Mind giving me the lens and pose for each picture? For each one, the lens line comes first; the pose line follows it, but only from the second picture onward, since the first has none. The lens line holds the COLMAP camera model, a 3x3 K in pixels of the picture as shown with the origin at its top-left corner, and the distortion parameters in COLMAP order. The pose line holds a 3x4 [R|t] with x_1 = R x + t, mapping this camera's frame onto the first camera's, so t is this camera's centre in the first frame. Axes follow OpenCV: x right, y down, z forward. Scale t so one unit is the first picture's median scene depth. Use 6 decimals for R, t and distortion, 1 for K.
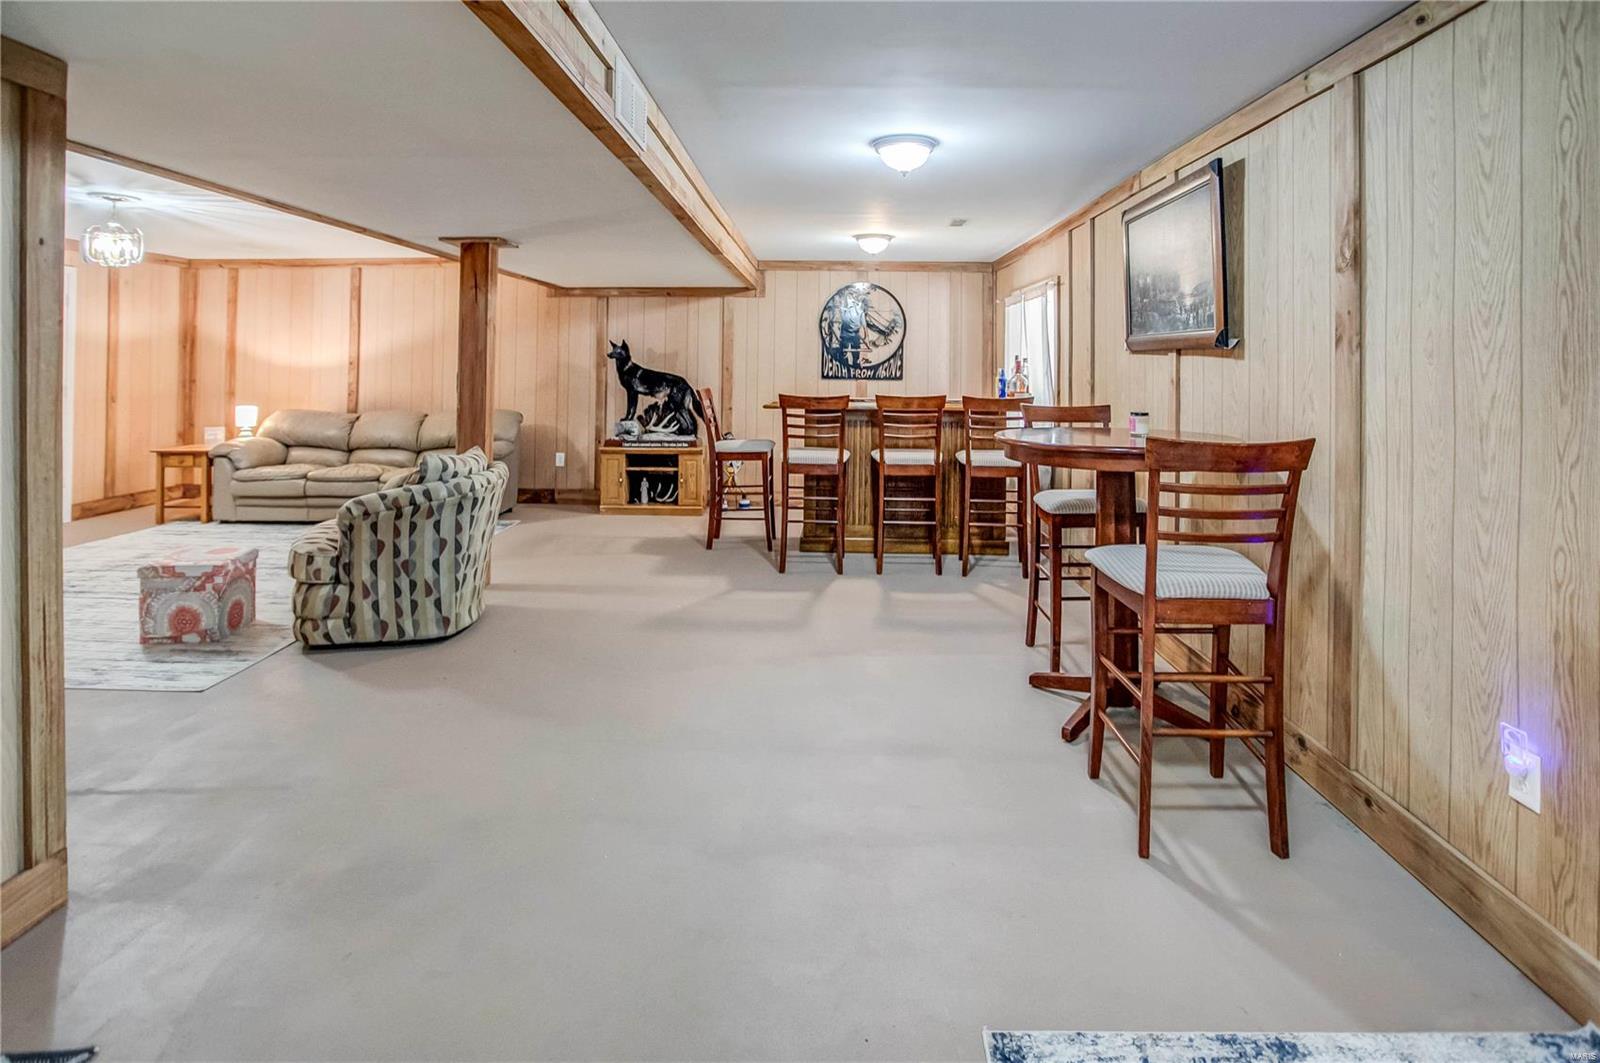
lens RADIAL K [[831.6, 0, 793.2], [0, 831.6, 415.0], [0, 0, 1]] dist [-0.097802, 0.038794]
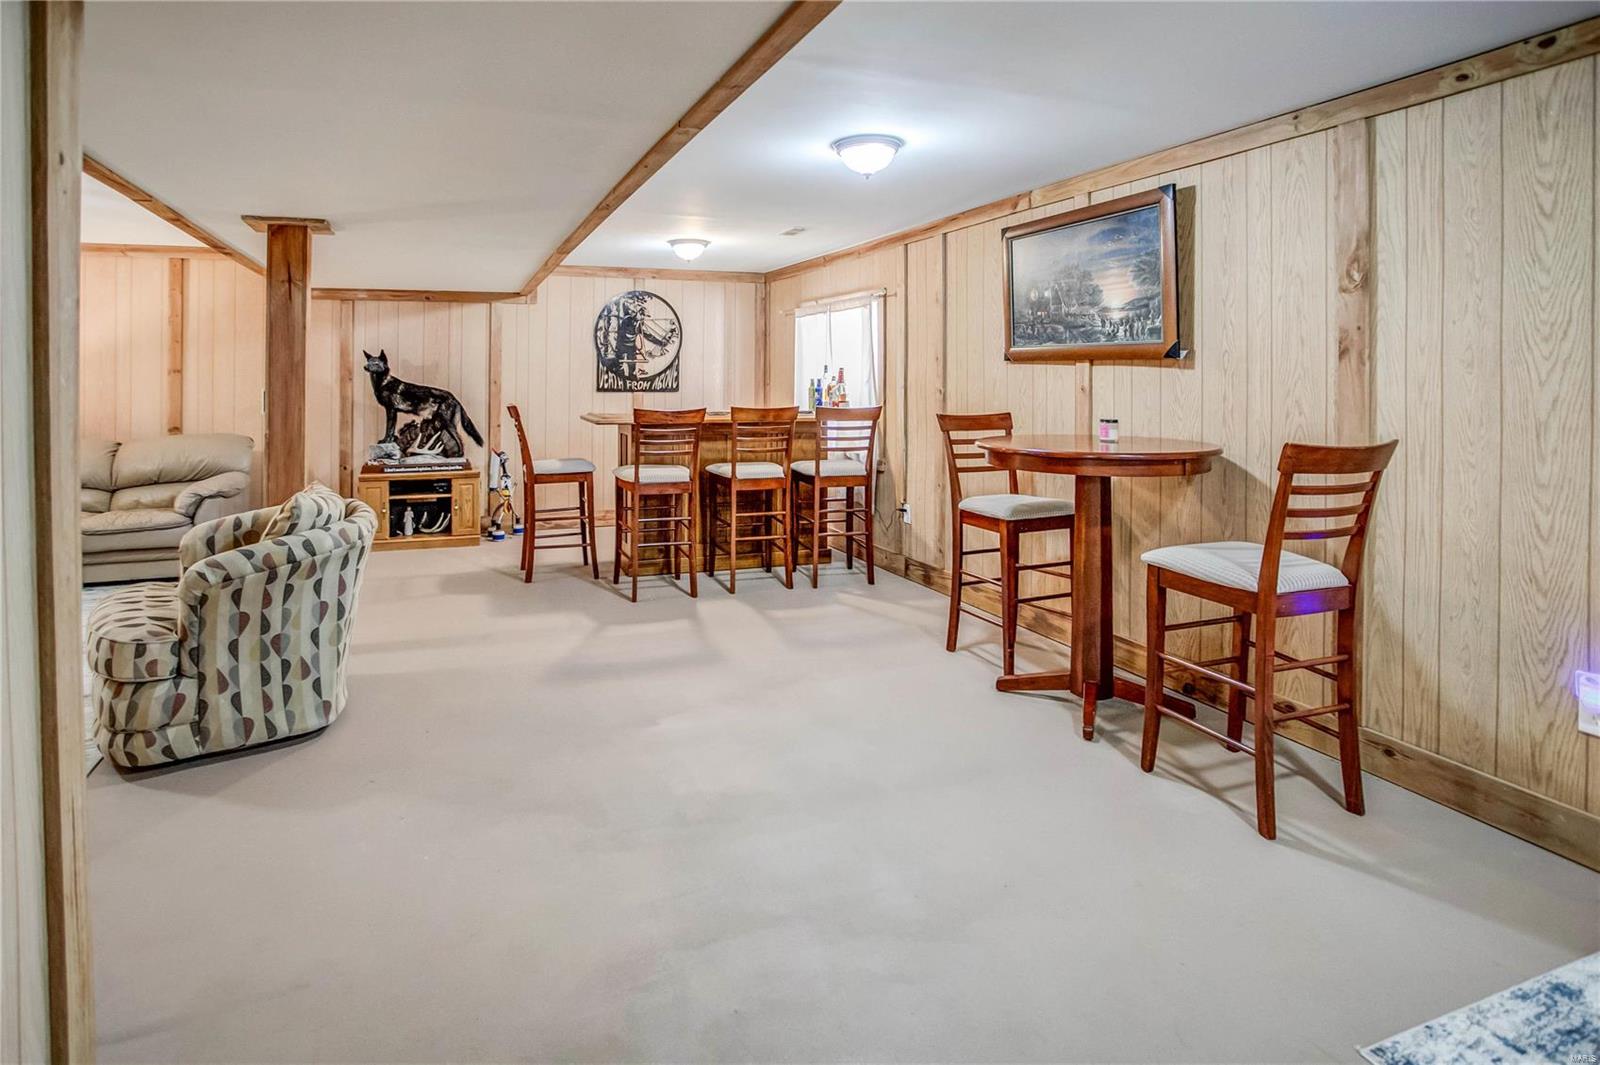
lens RADIAL K [[832.6, 0, 764.8], [0, 832.6, 434.0], [0, 0, 1]] dist [-0.083160, 0.028715]
pose [[0.939209, -0.028510, 0.342161, -0.163809], [0.025426, 0.999586, 0.013496, -0.004731], [-0.342404, -0.003976, 0.939544, 0.071887]]
